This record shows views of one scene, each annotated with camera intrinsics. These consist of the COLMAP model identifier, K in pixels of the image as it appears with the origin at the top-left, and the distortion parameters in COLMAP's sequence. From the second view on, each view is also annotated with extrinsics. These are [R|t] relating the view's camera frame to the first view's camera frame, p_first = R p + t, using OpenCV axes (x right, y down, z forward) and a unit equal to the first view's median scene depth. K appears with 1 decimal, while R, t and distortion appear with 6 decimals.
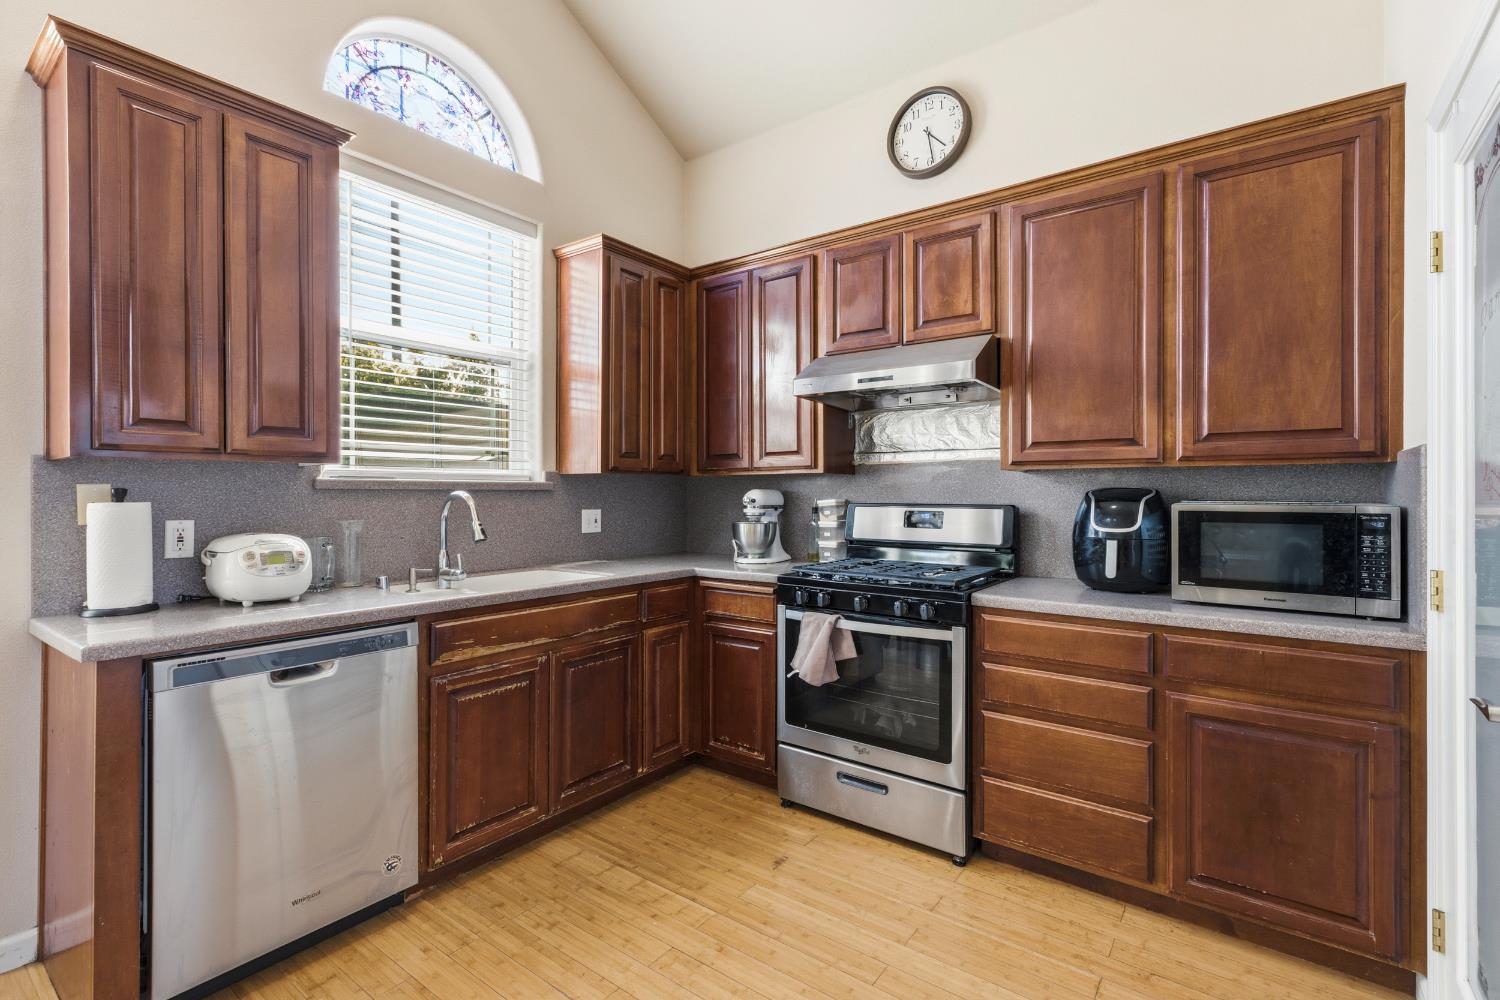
lens RADIAL K [[686.5, 0, 748.4], [0, 686.5, 491.2], [0, 0, 1]] dist [0.002636, 0.000211]
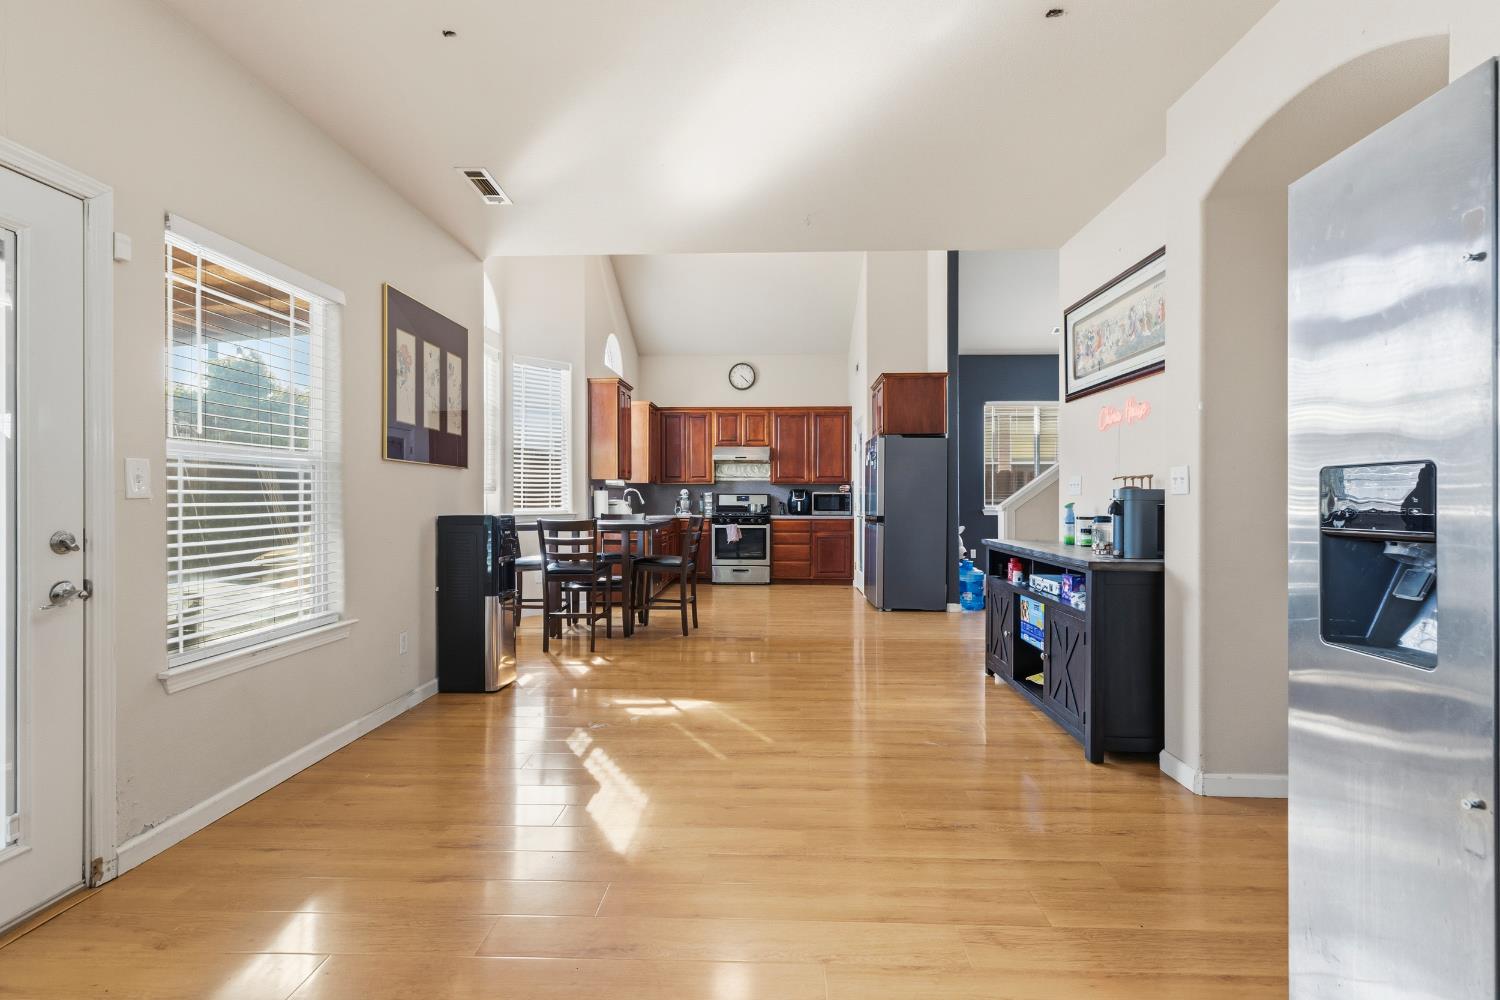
lens RADIAL K [[686.5, 0, 751.3], [0, 686.5, 497.7], [0, 0, 1]] dist [0.002636, 0.000211]
pose [[0.821614, -0.001984, 0.570041, -1.933449], [-0.003074, 0.999964, 0.007911, 0.013802], [-0.570036, -0.008253, 0.821578, -2.084562]]
